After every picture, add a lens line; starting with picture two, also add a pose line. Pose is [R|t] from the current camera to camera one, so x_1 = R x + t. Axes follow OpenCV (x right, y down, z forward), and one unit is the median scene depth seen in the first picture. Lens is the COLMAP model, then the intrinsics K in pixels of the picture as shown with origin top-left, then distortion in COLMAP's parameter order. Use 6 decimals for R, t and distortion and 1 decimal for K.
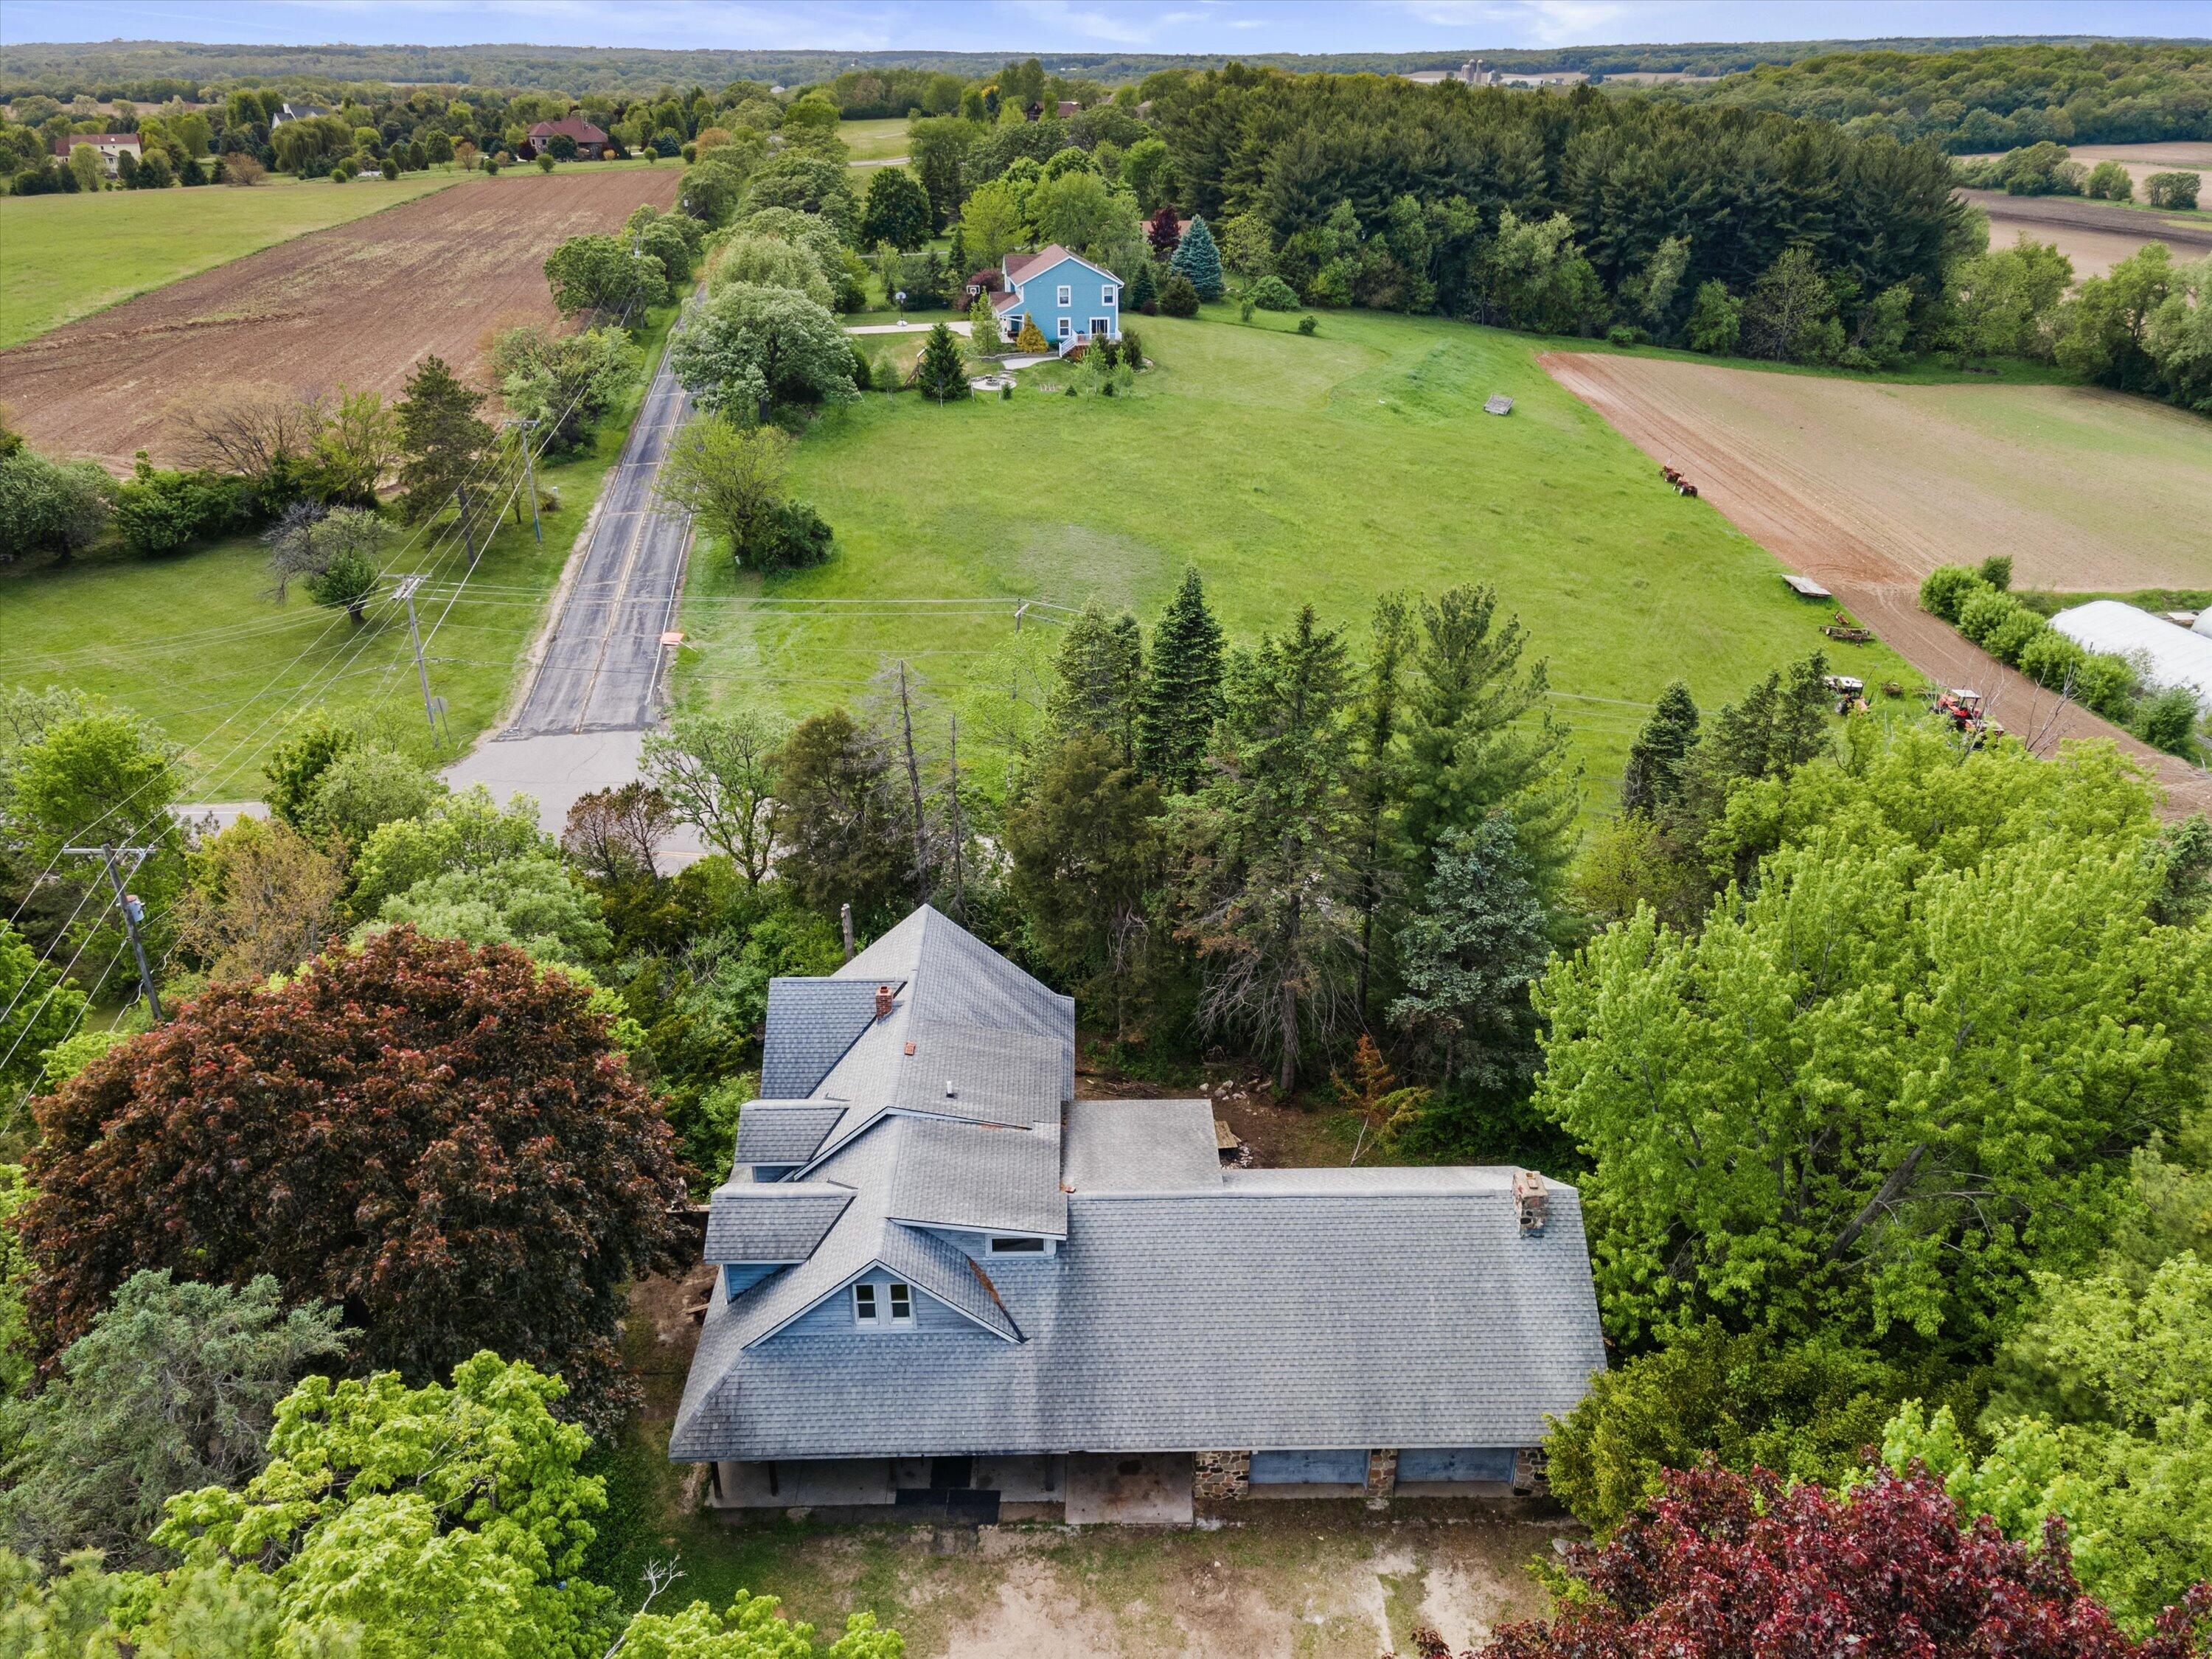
lens RADIAL K [[1681.6, 0, 1106.0], [0, 1681.6, 829.5], [0, 0, 1]] dist [0.009731, 0.071059]
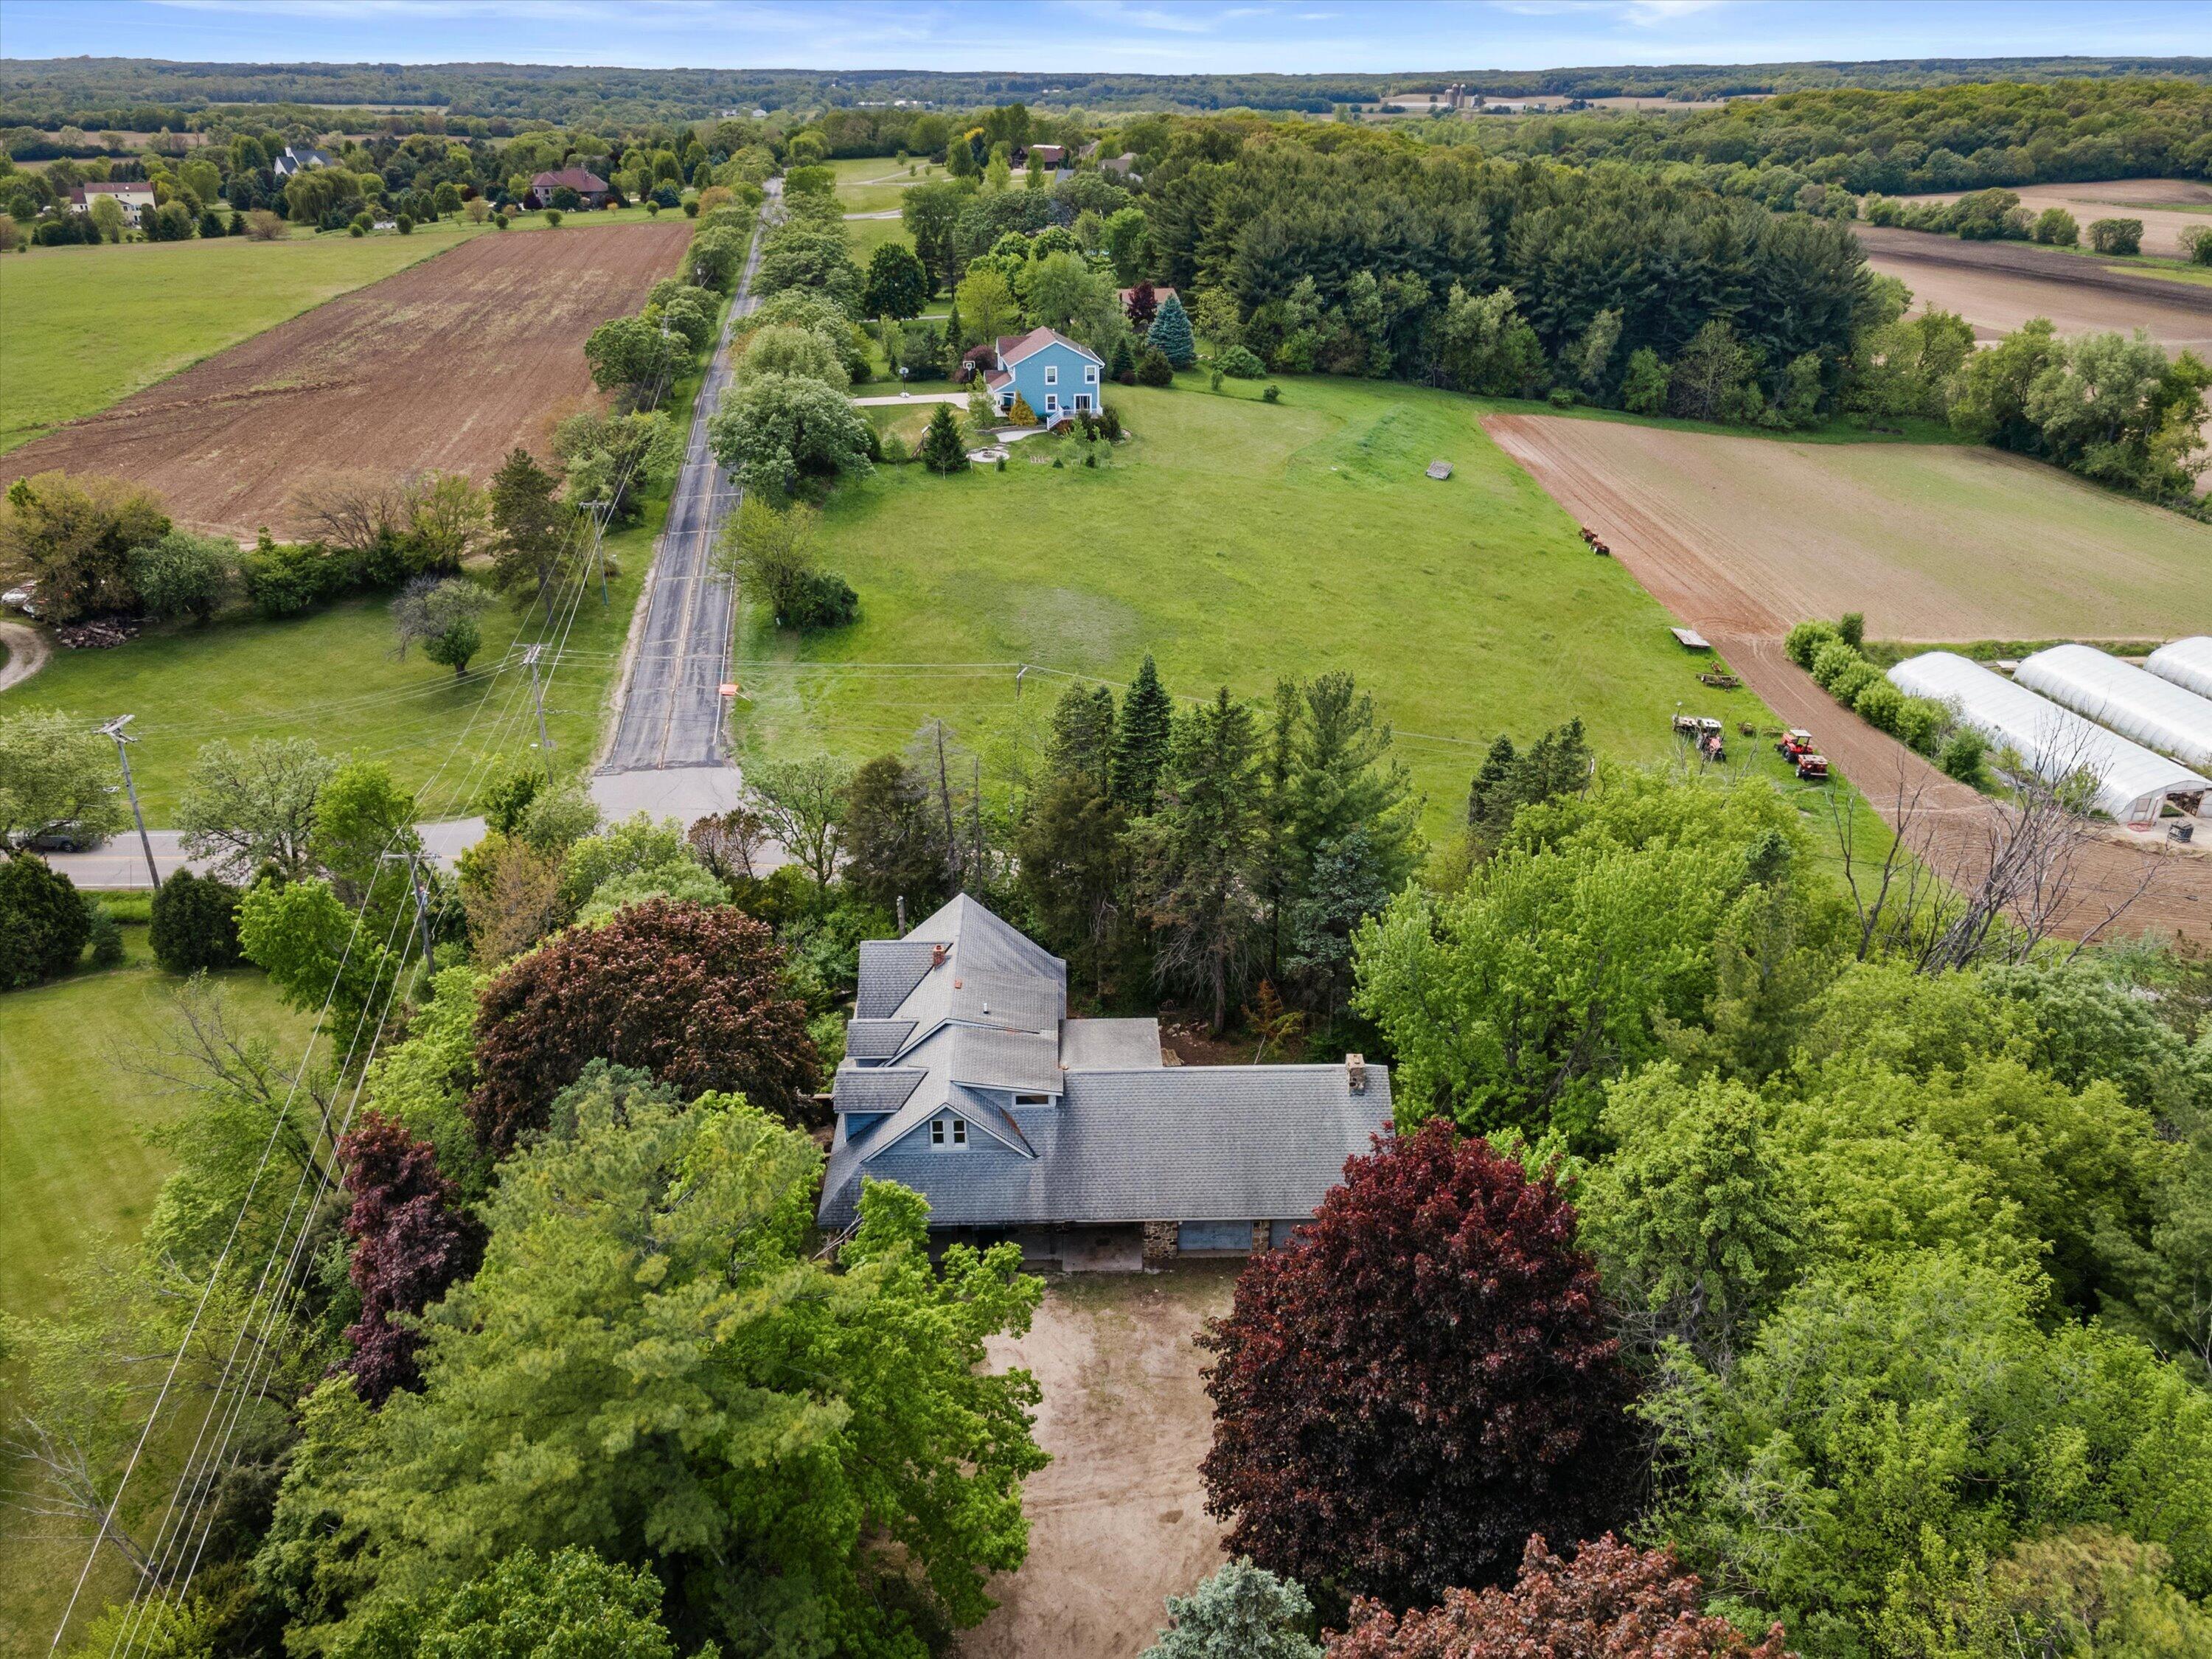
lens RADIAL K [[1681.6, 0, 1106.0], [0, 1681.6, 829.5], [0, 0, 1]] dist [0.009731, 0.071059]
pose [[0.999956, -0.002282, 0.009130, 0.000980], [0.002419, 0.999884, -0.015066, 0.004507], [-0.009095, 0.015087, 0.999845, -0.163847]]
